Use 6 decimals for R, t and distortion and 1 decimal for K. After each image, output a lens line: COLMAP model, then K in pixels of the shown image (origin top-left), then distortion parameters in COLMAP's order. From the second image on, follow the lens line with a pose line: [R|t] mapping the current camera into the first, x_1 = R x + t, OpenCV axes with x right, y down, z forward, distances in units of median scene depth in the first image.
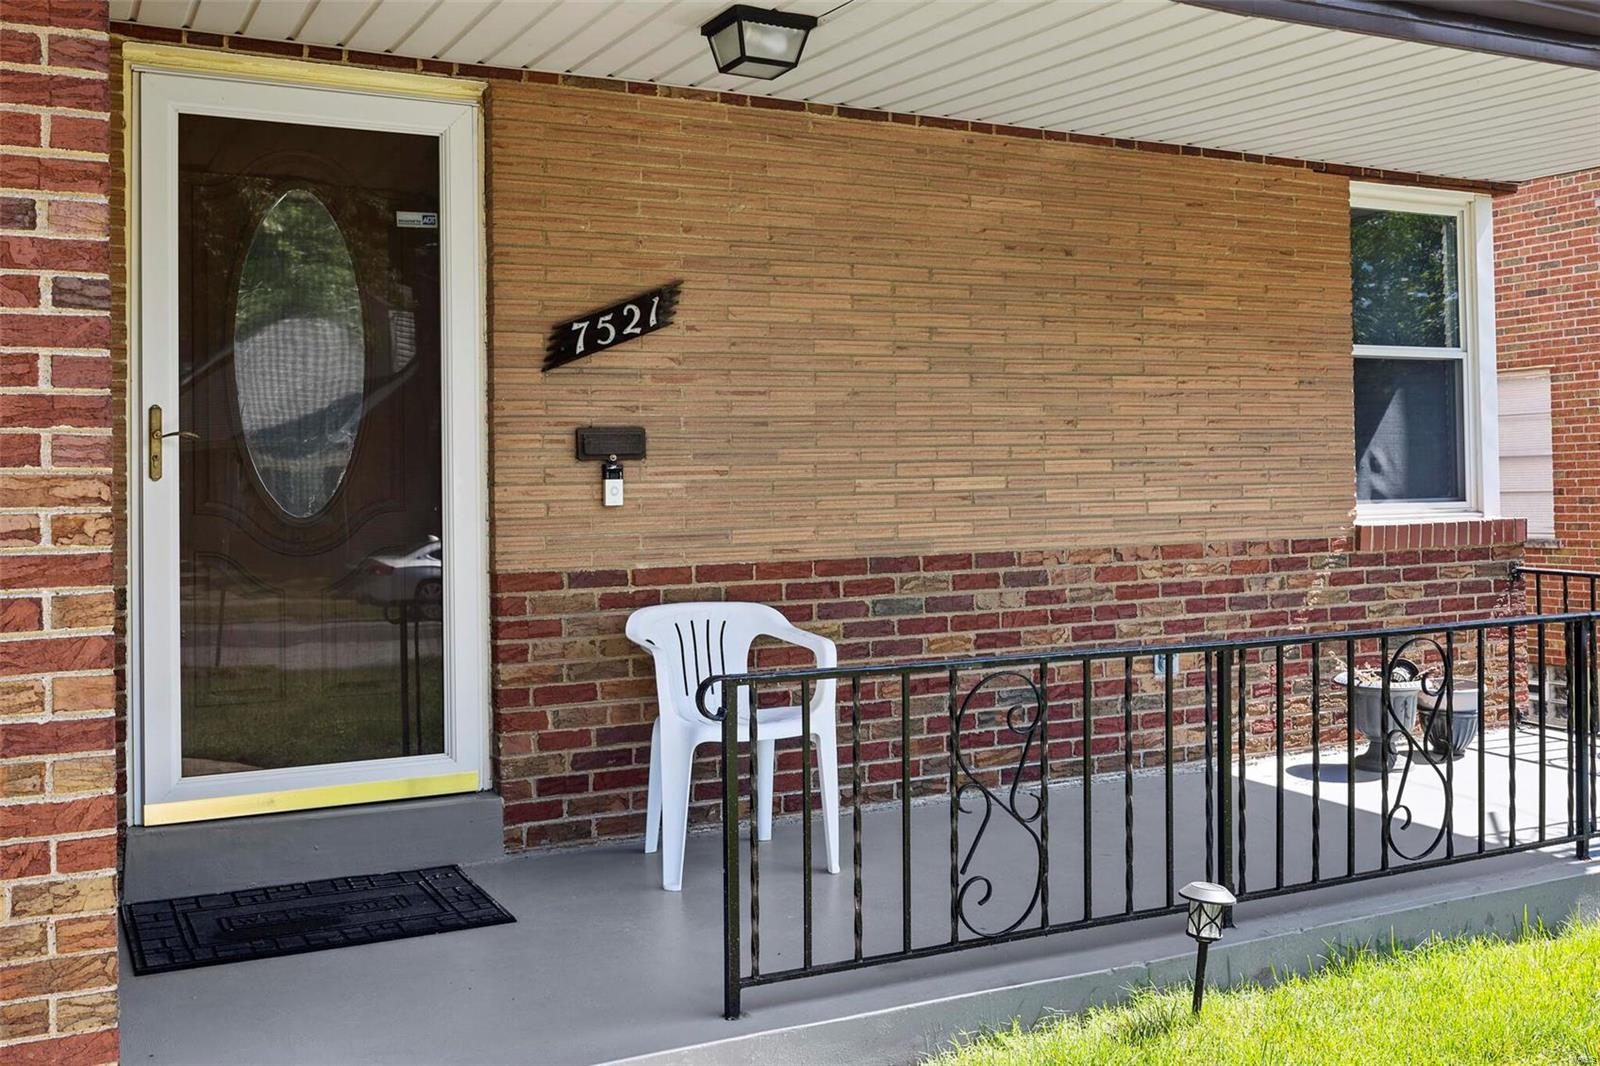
lens RADIAL K [[1539.2, 0, 802.2], [0, 1539.2, 464.3], [0, 0, 1]] dist [-0.010692, -0.002858]
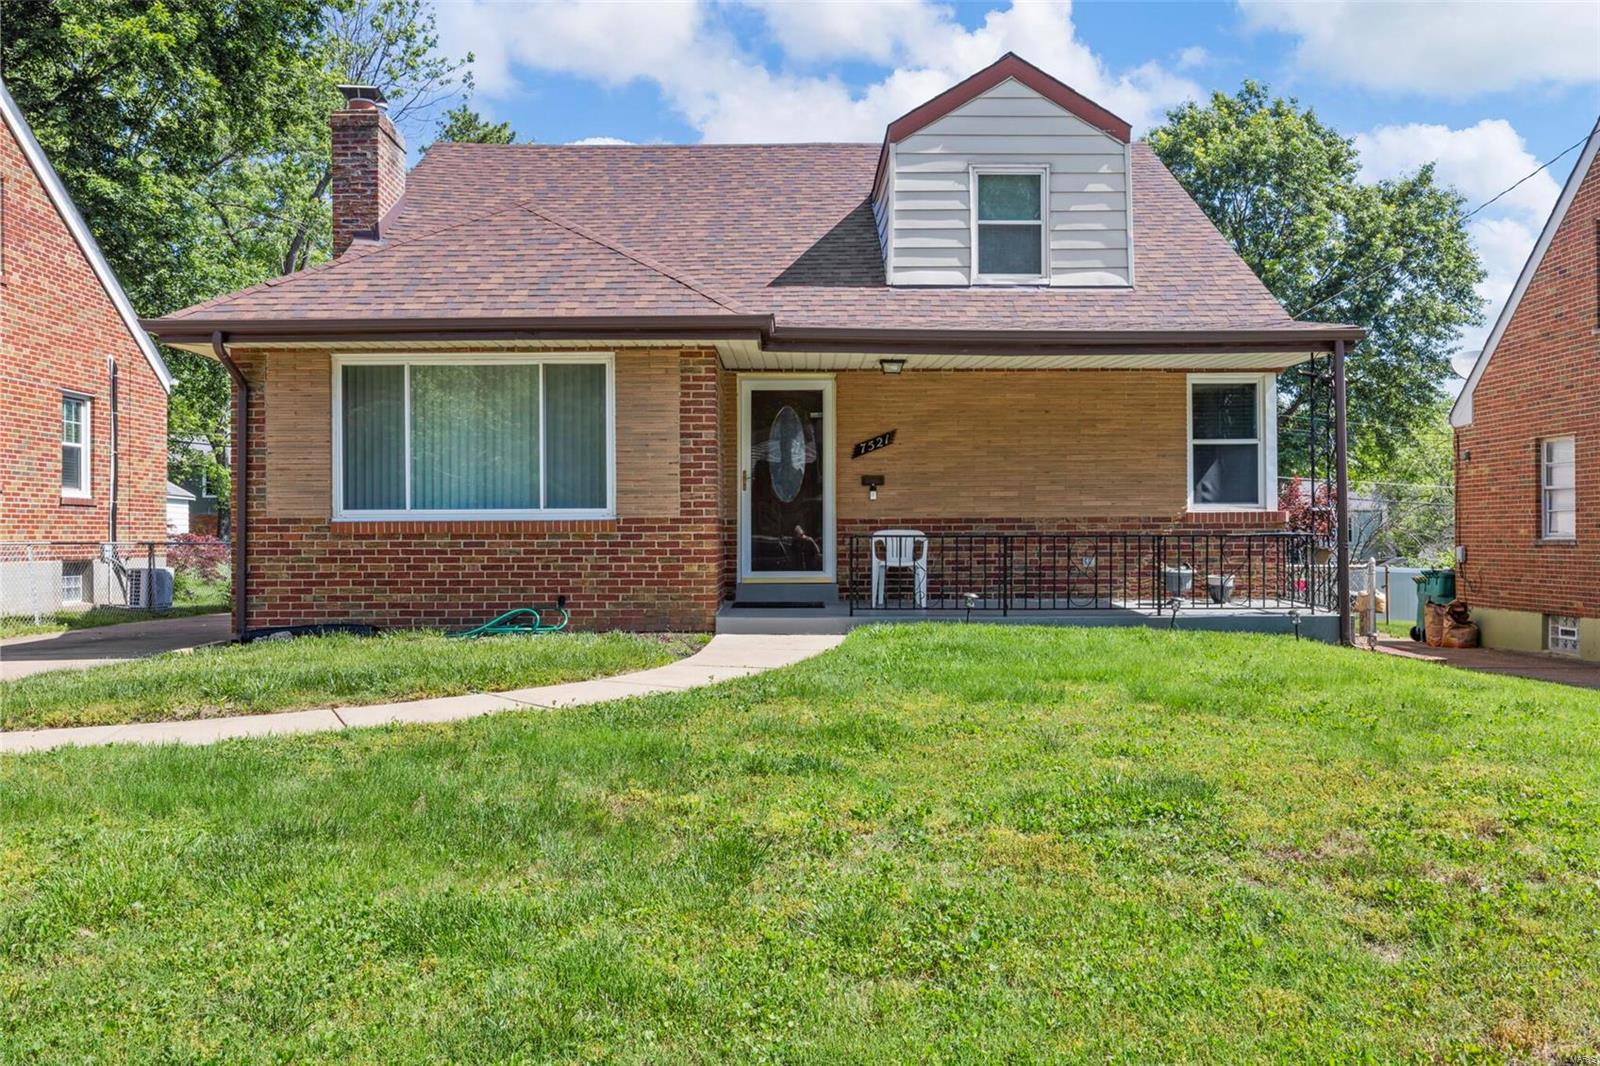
lens RADIAL K [[1386.6, 0, 800.0], [0, 1386.6, 533.0], [0, 0, 1]] dist [-0.000699, -0.000896]
pose [[0.887393, 0.012024, -0.460856, 1.014172], [-0.003668, 0.999812, 0.019023, 0.039584], [0.460998, -0.015190, 0.887271, -1.560403]]
